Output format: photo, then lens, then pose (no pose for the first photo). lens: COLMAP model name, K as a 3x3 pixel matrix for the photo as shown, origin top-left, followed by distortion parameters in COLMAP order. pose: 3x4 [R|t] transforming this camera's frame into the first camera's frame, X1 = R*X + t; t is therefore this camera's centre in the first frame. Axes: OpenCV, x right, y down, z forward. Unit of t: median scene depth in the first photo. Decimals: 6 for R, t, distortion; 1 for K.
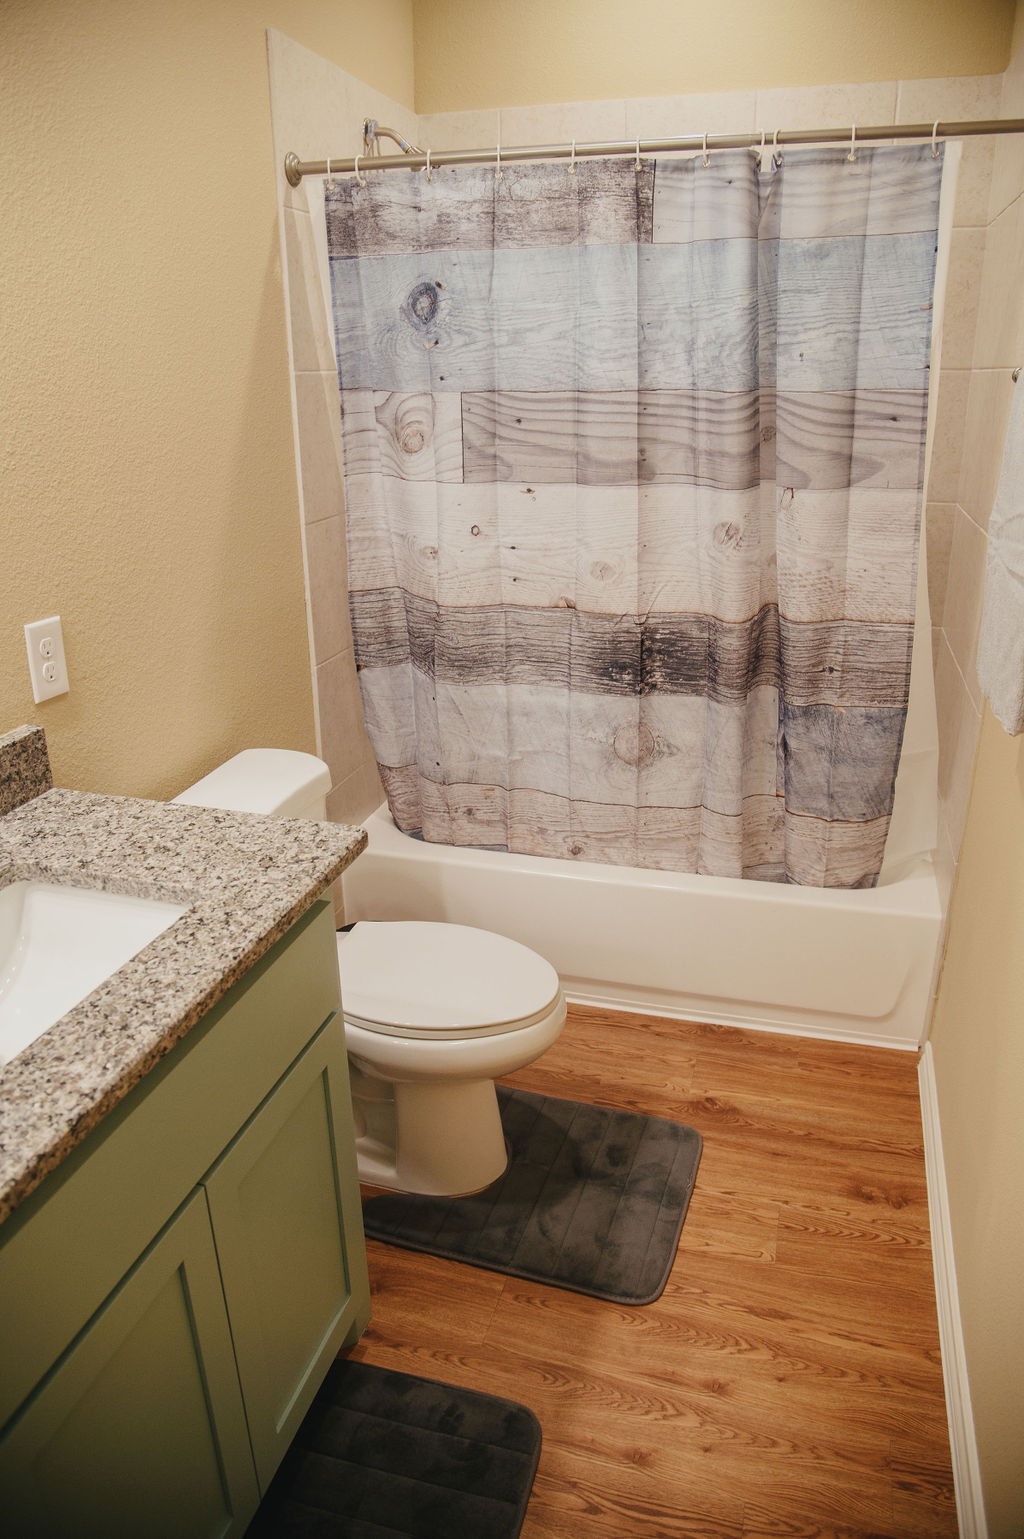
lens RADIAL K [[1042.2, 0, 511.4], [0, 1042.2, 770.2], [0, 0, 1]] dist [-0.102142, 0.053657]
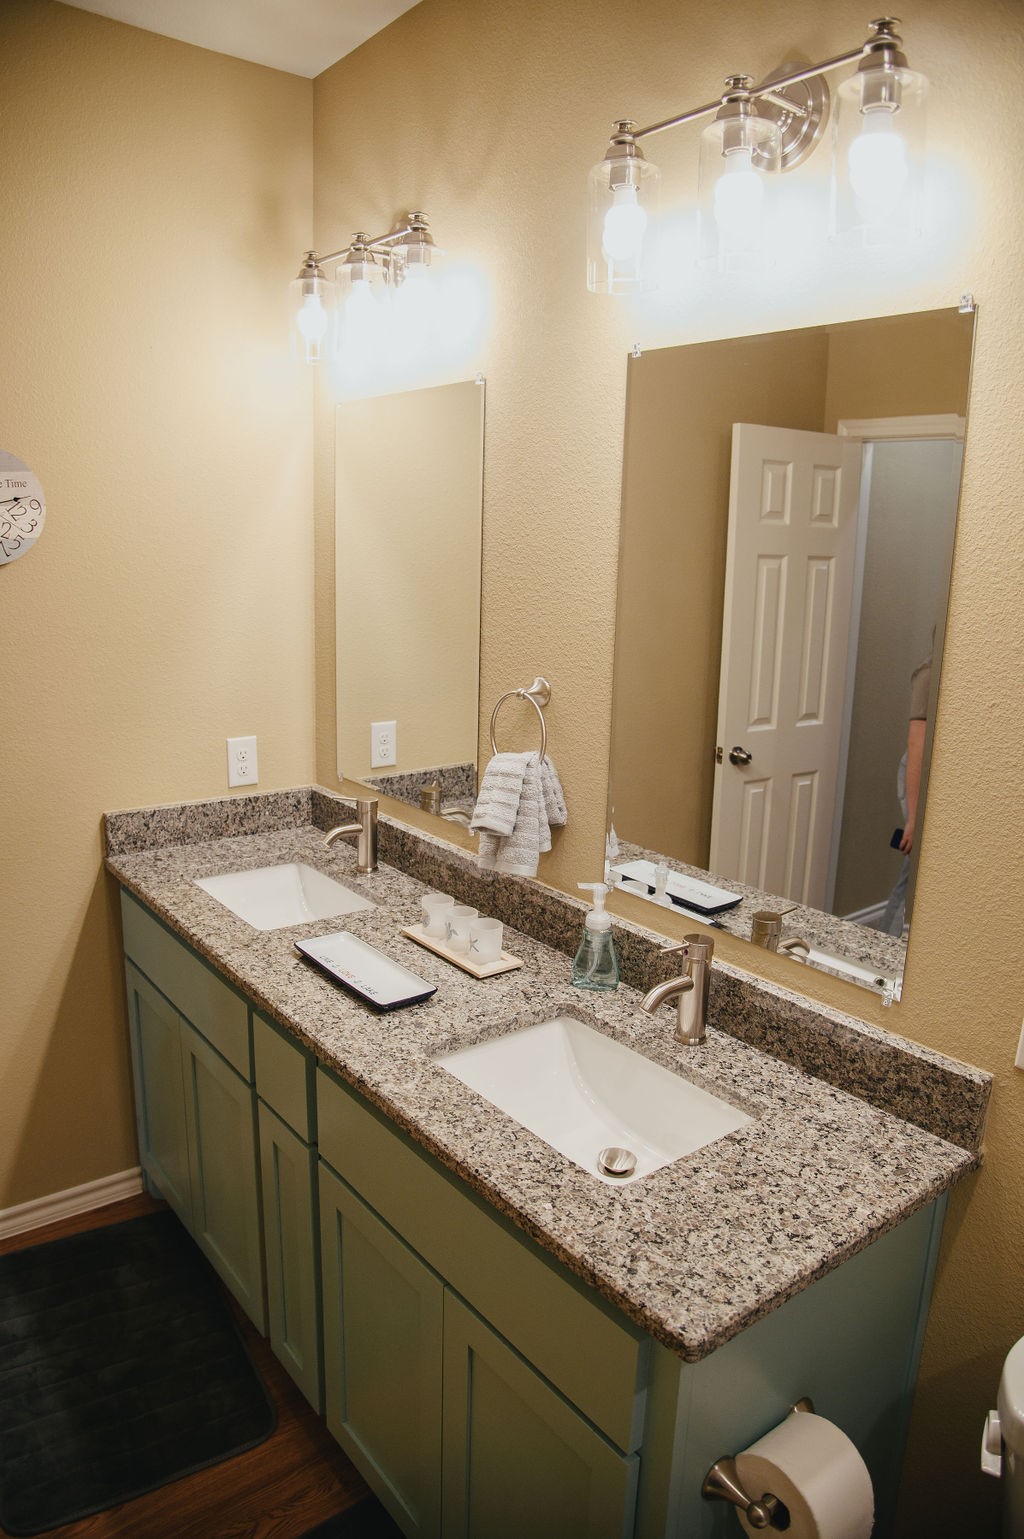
lens RADIAL K [[1042.2, 0, 512.7], [0, 1042.2, 768.0], [0, 0, 1]] dist [-0.102142, 0.053657]
pose [[-0.603937, 0.168520, -0.779013, 0.452431], [-0.288043, 0.865186, 0.410470, -0.594216], [0.743163, 0.472287, -0.473976, 1.181370]]
